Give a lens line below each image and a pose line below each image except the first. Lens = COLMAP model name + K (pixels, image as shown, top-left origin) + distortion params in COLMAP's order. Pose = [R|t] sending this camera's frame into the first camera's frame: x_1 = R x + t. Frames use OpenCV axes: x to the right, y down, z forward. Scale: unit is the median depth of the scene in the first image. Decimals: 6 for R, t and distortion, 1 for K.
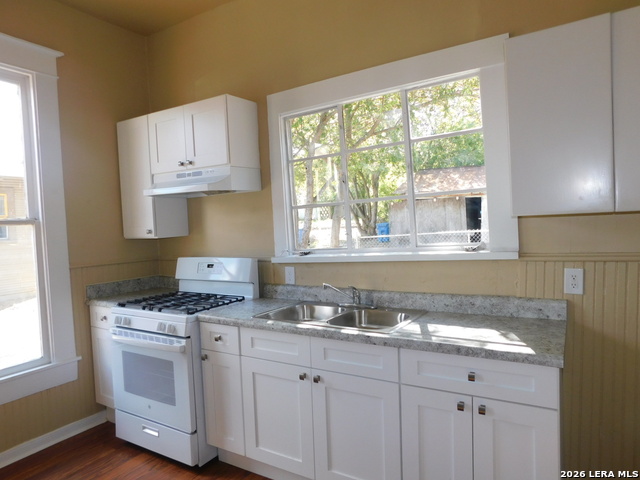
lens RADIAL K [[422.3, 0, 315.6], [0, 422.3, 241.1], [0, 0, 1]] dist [-0.031571, 0.015776]
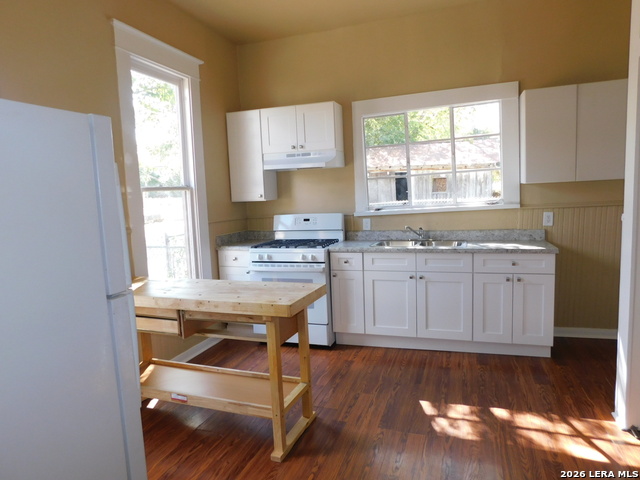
lens RADIAL K [[422.3, 0, 321.1], [0, 422.3, 239.4], [0, 0, 1]] dist [-0.031571, 0.015776]
pose [[0.975107, -0.025968, 0.220209, -0.569709], [0.013572, 0.998246, 0.057623, 0.047654], [-0.221319, -0.053200, 0.973749, -0.438311]]
